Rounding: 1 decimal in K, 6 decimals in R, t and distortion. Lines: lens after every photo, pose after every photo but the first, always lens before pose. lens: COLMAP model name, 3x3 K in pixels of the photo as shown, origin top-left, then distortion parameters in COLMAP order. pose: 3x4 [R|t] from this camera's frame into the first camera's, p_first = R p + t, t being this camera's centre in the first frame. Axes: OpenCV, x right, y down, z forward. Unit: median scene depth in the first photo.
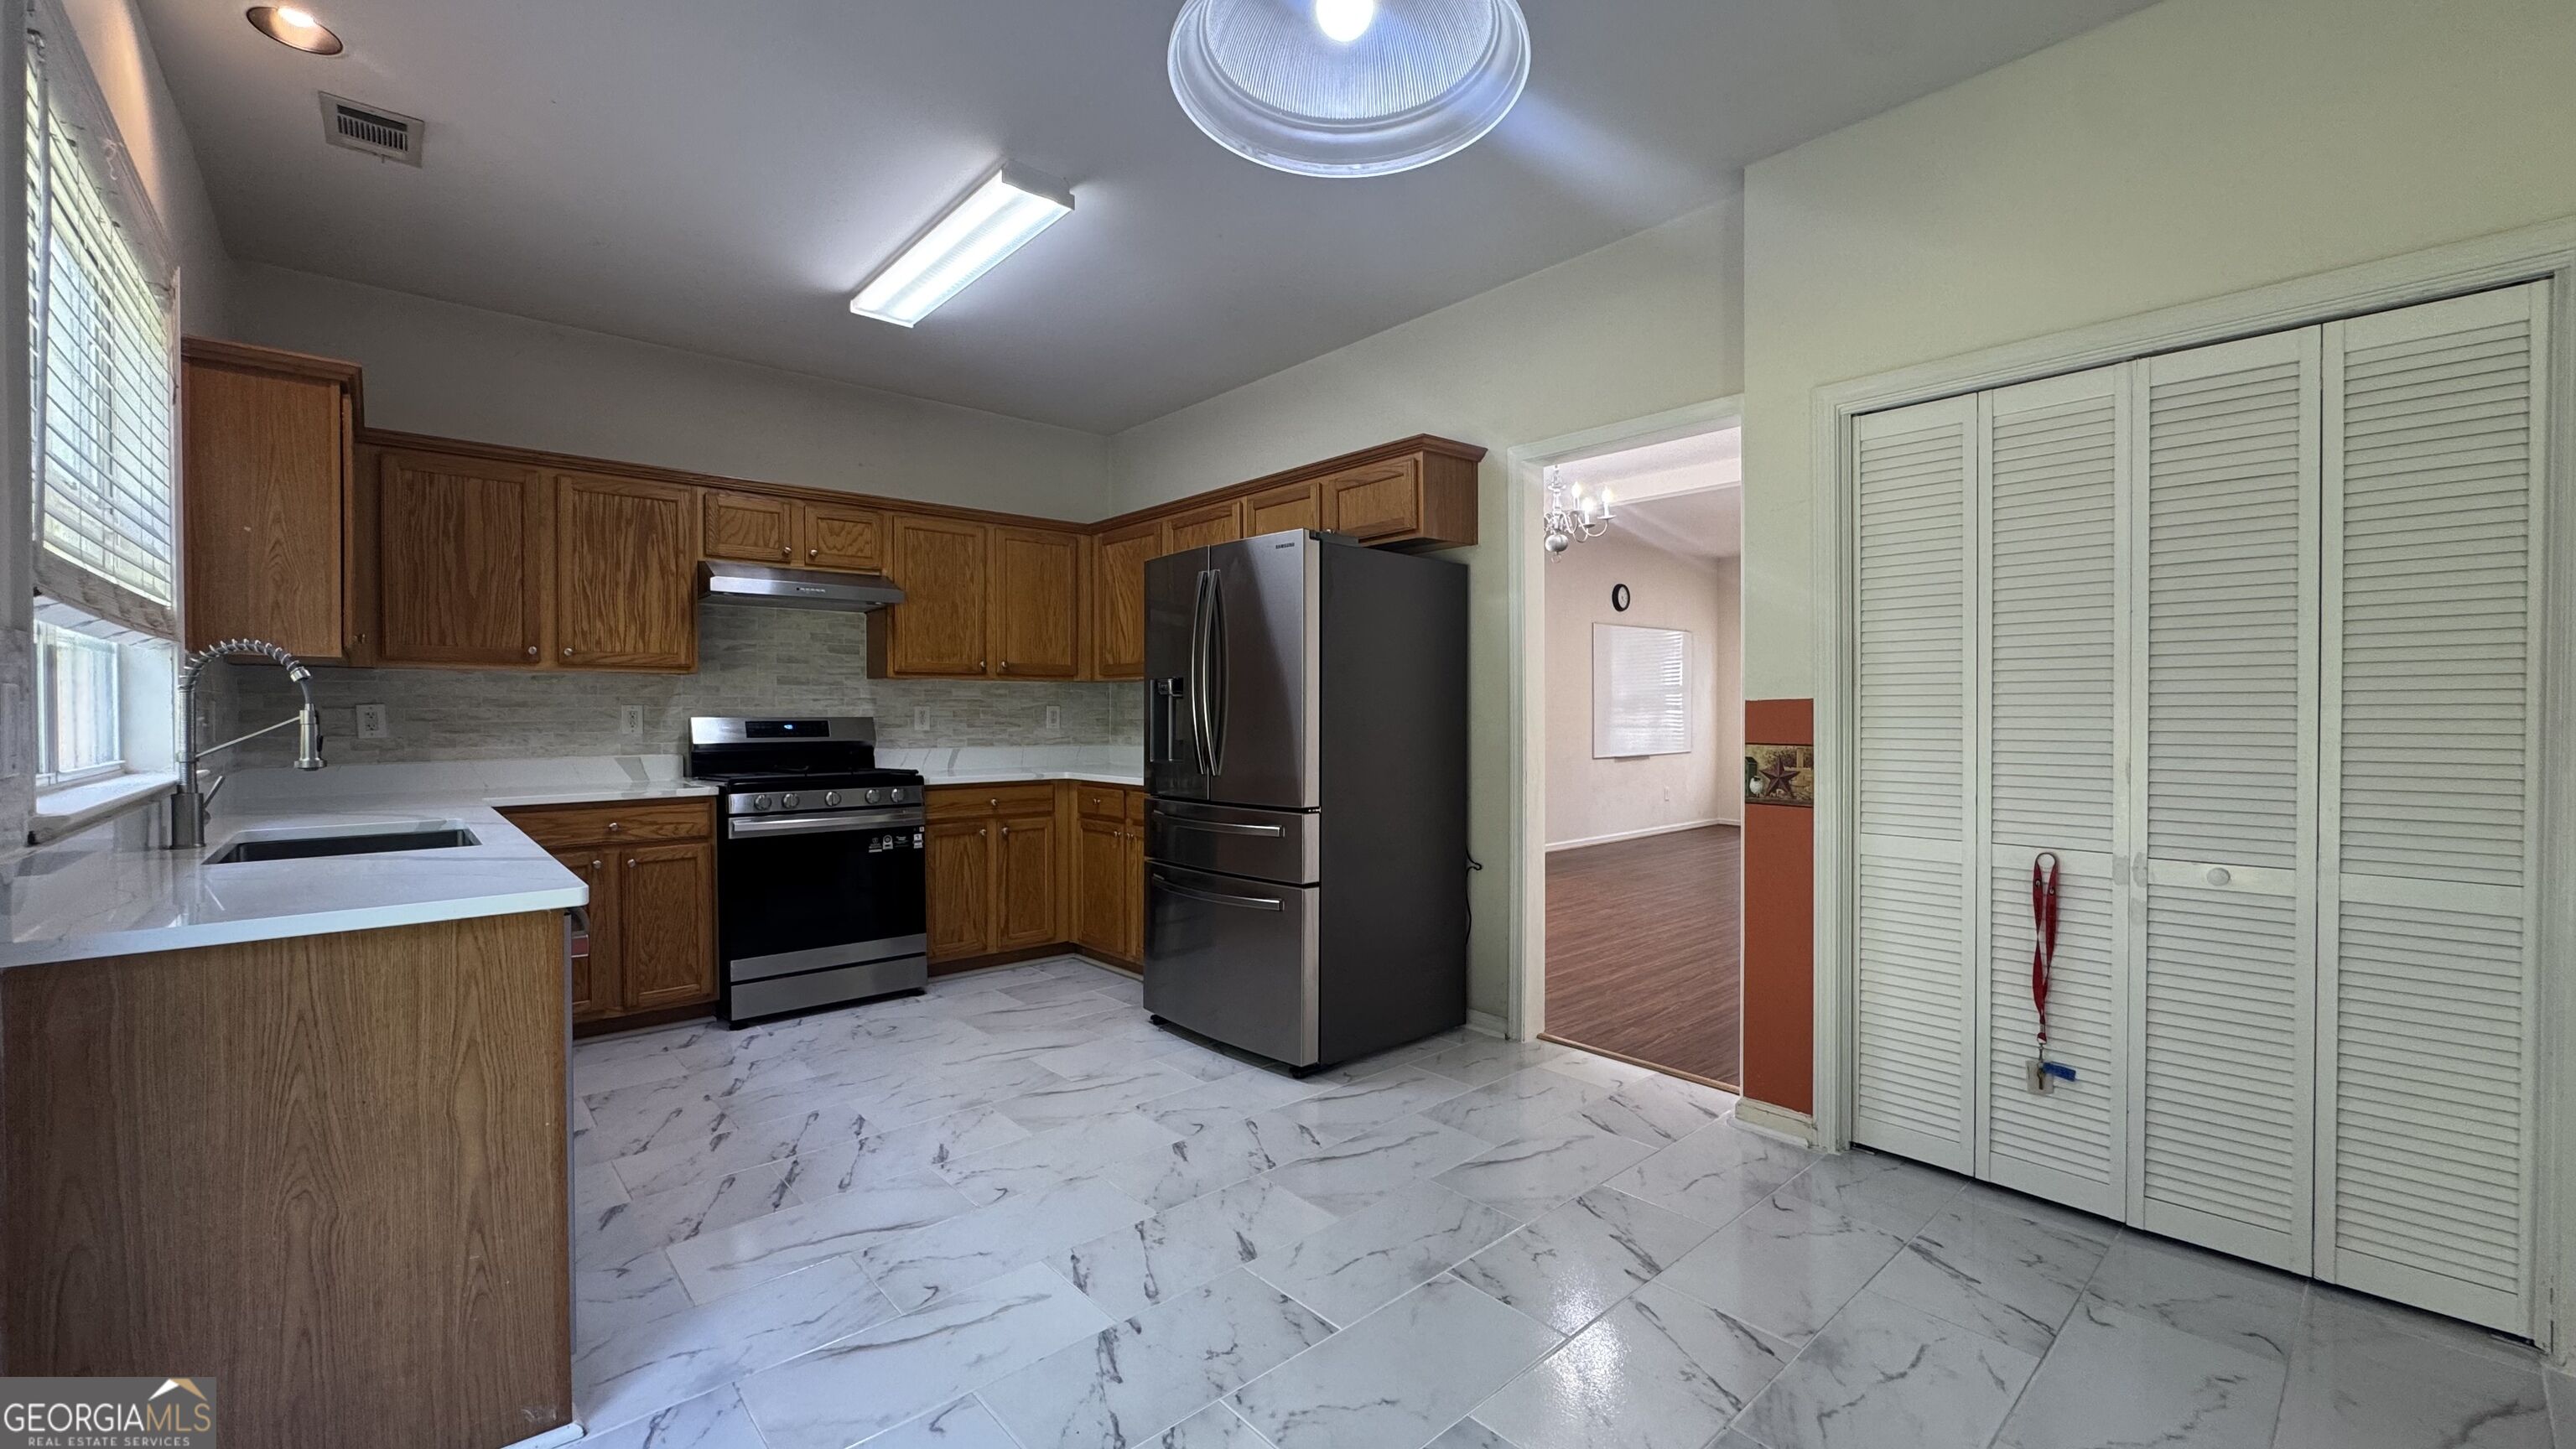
lens RADIAL K [[1030.7, 0, 1286.5], [0, 1030.7, 722.5], [0, 0, 1]] dist [-0.001430, -0.000223]
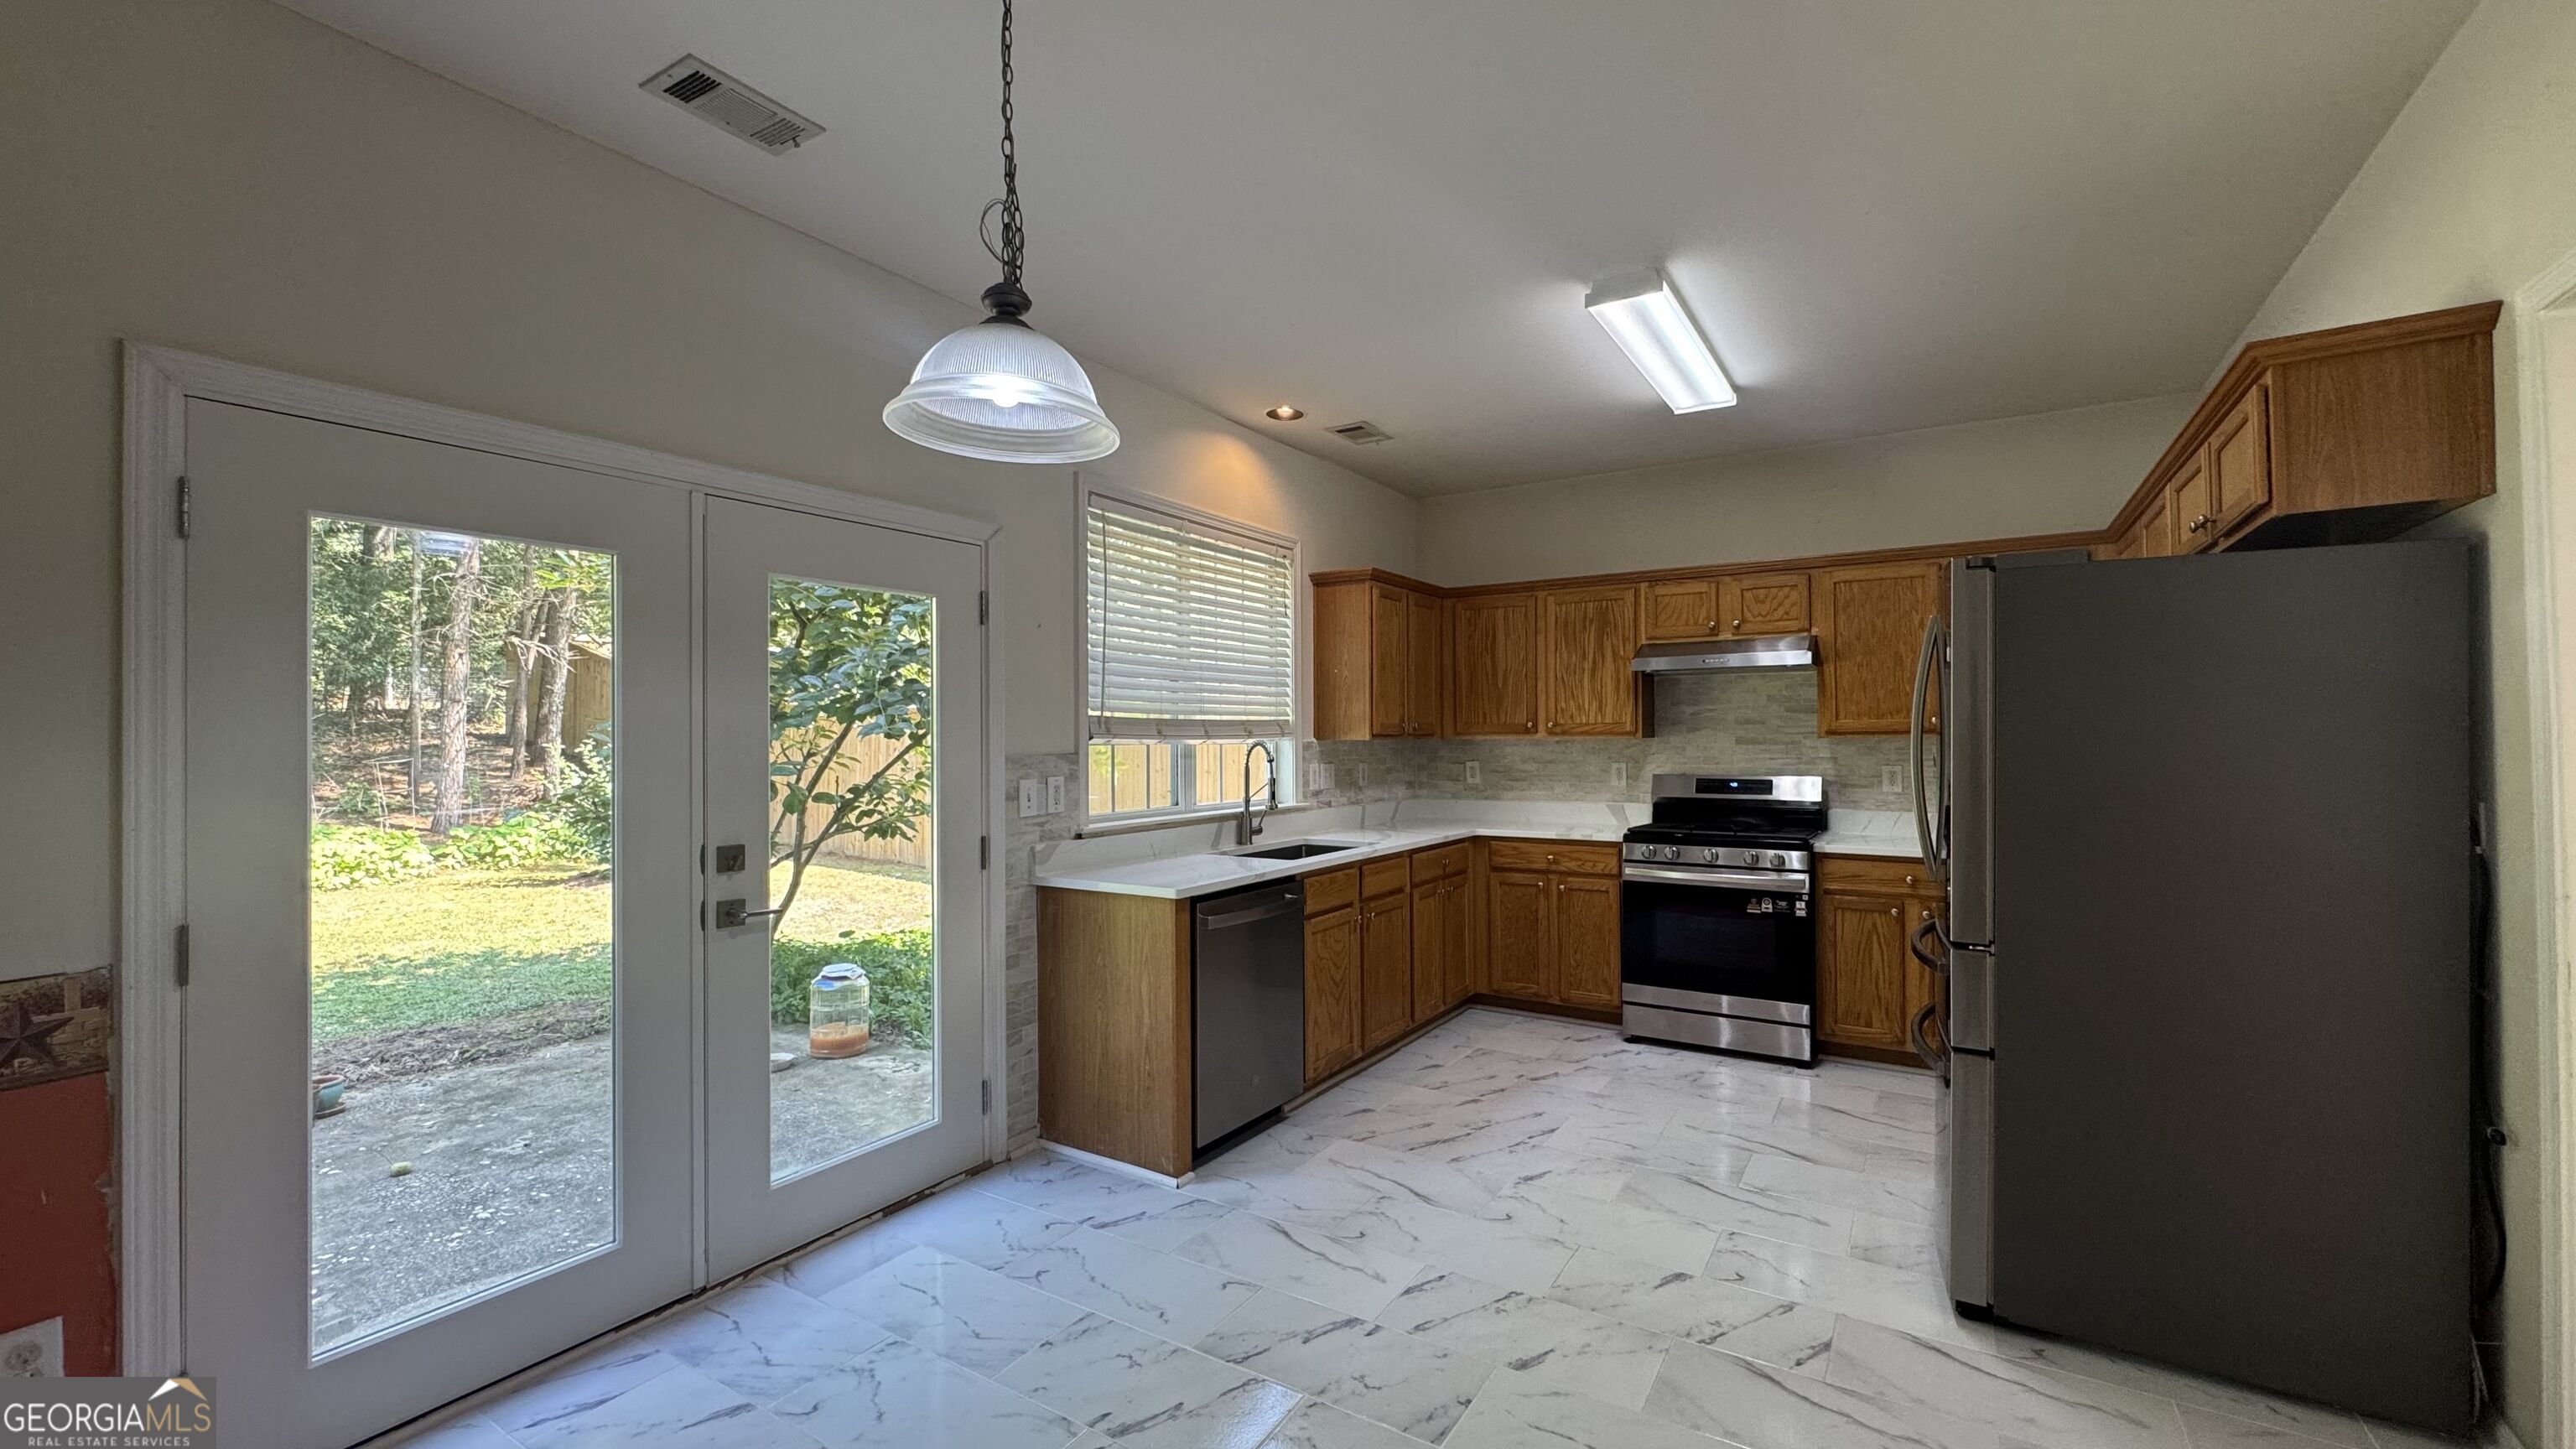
lens RADIAL K [[1030.7, 0, 1286.5], [0, 1030.7, 722.5], [0, 0, 1]] dist [-0.001430, -0.000223]
pose [[0.274934, -0.011844, -0.961390, 0.480809], [-0.006083, 0.999883, -0.014058, -0.048019], [0.961444, 0.009713, 0.274830, 0.281756]]
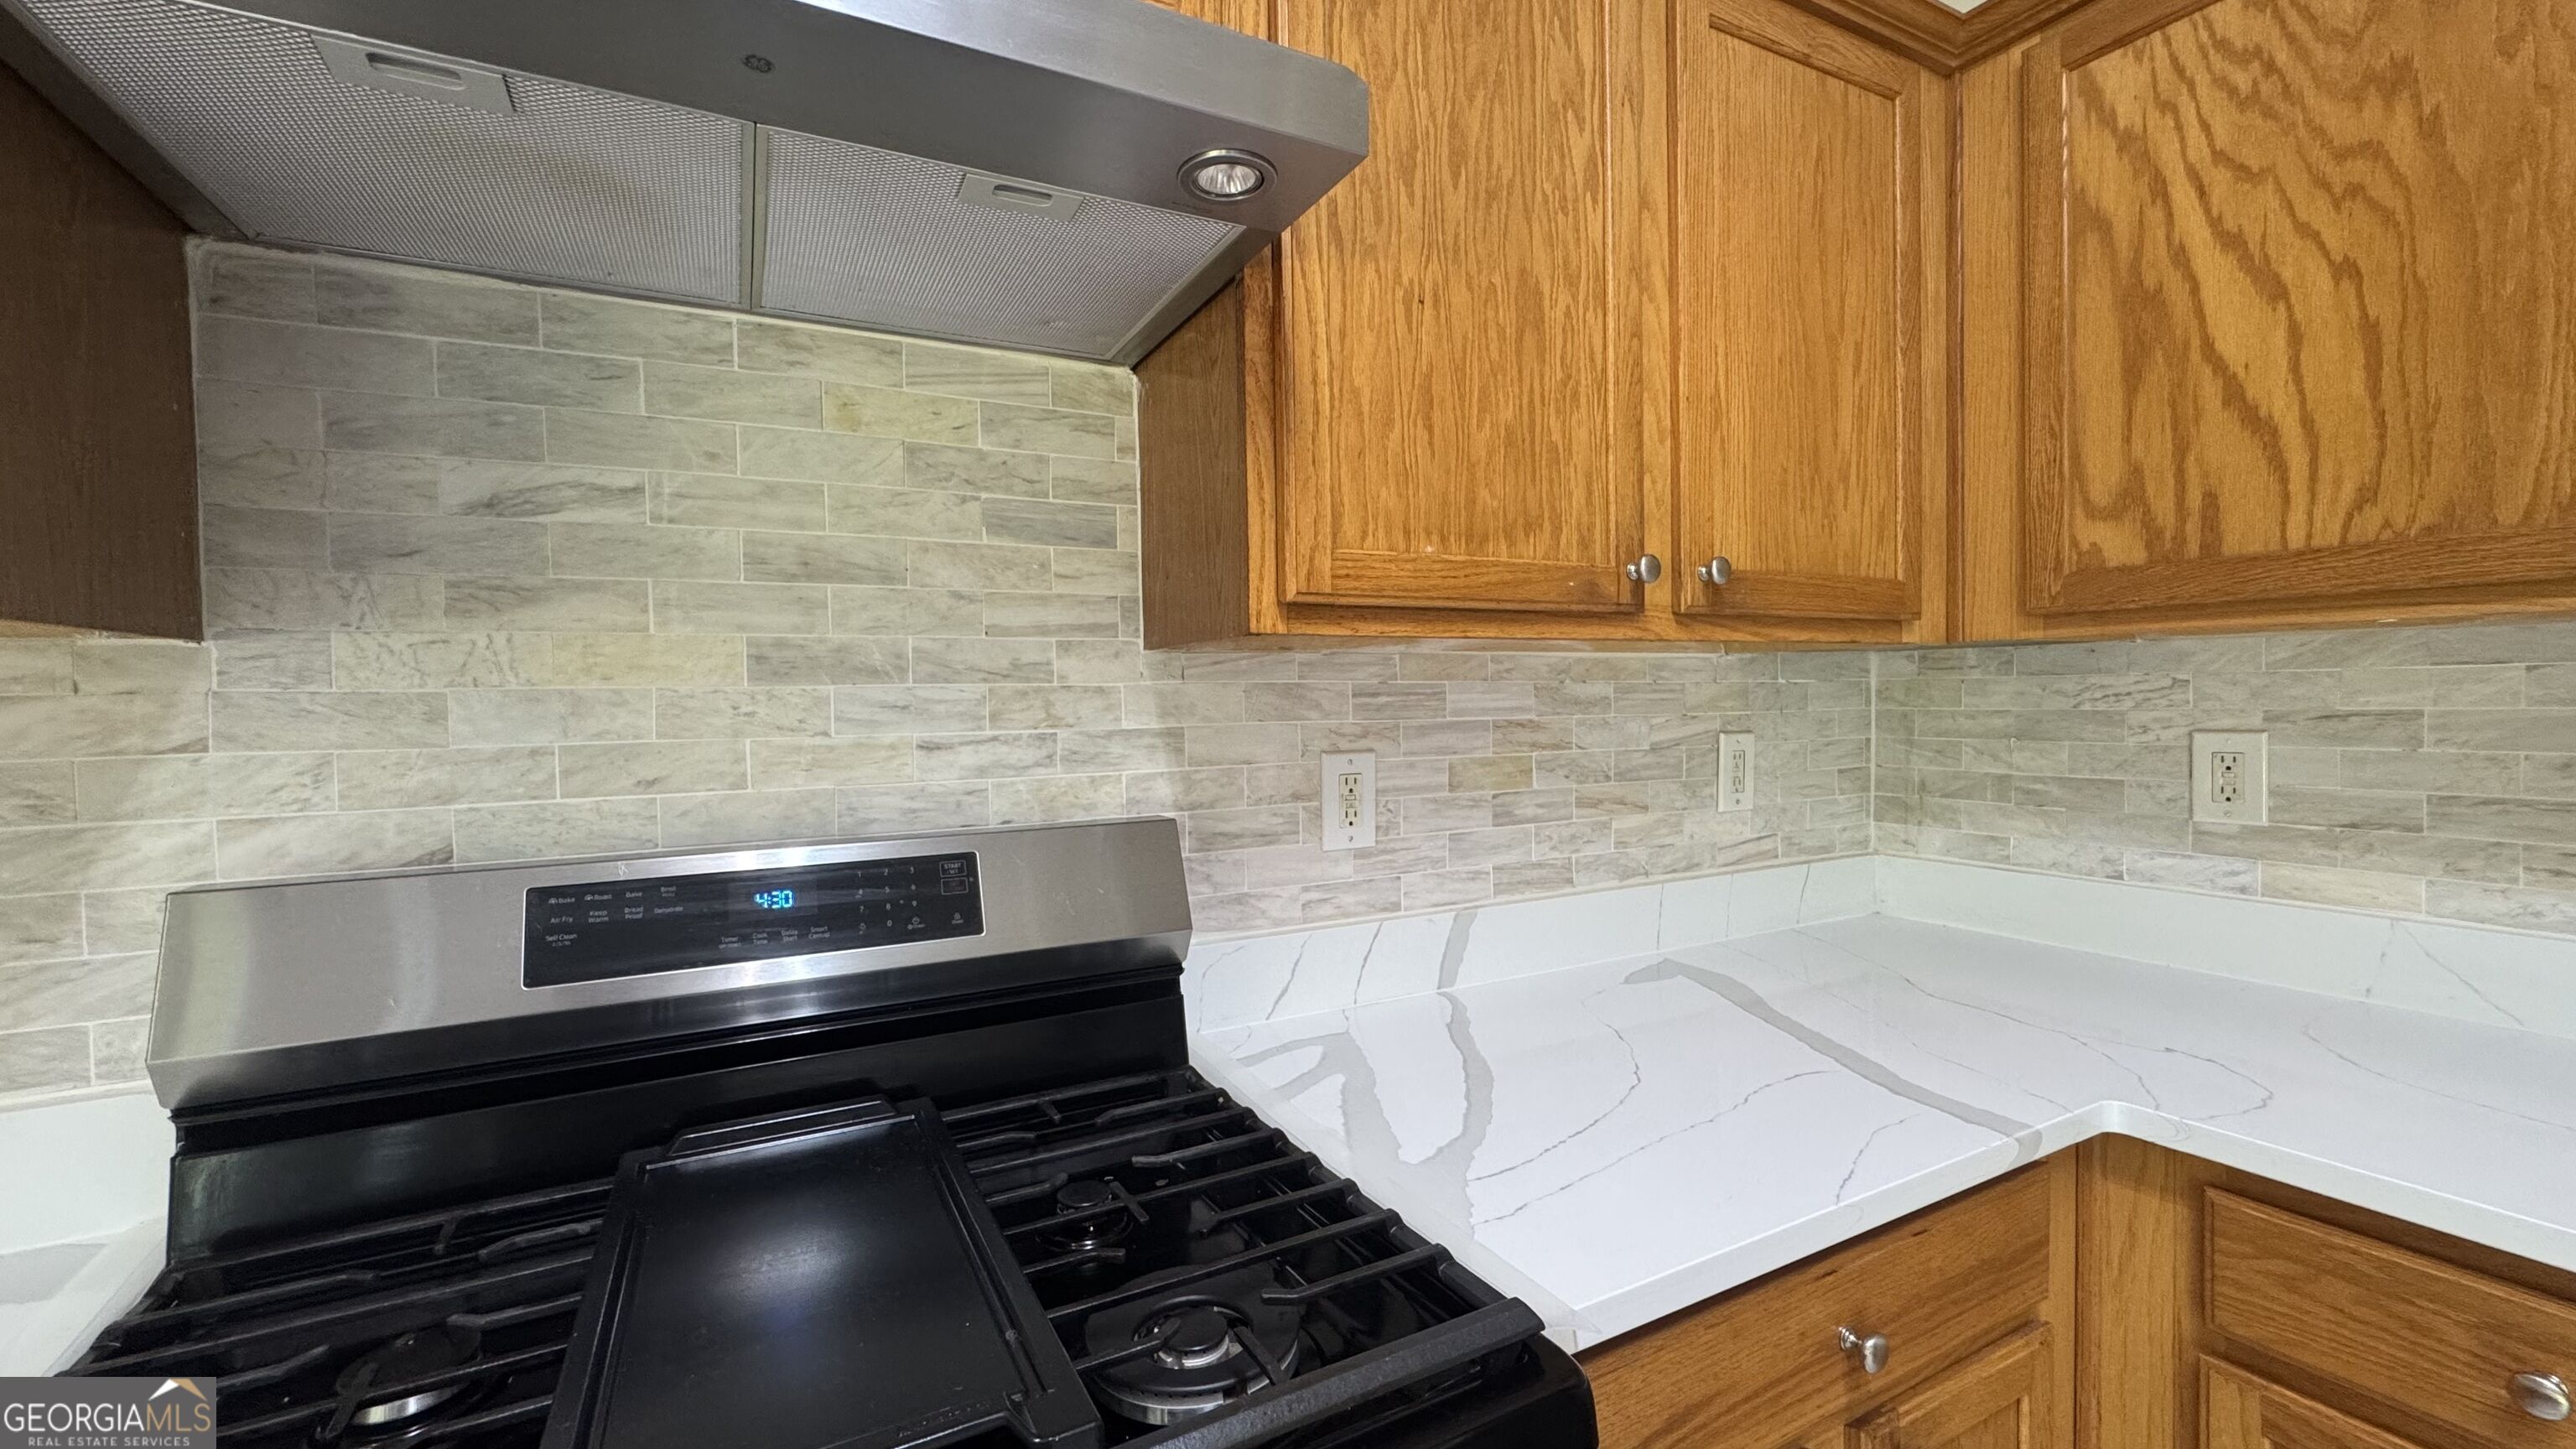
lens RADIAL K [[1030.7, 0, 1286.5], [0, 1030.7, 722.5], [0, 0, 1]] dist [-0.001430, -0.000223]
pose [[0.974698, -0.011833, -0.223213, -0.389619], [0.014844, 0.999820, 0.011820, -0.033615], [0.223033, -0.014834, 0.974698, 0.936728]]
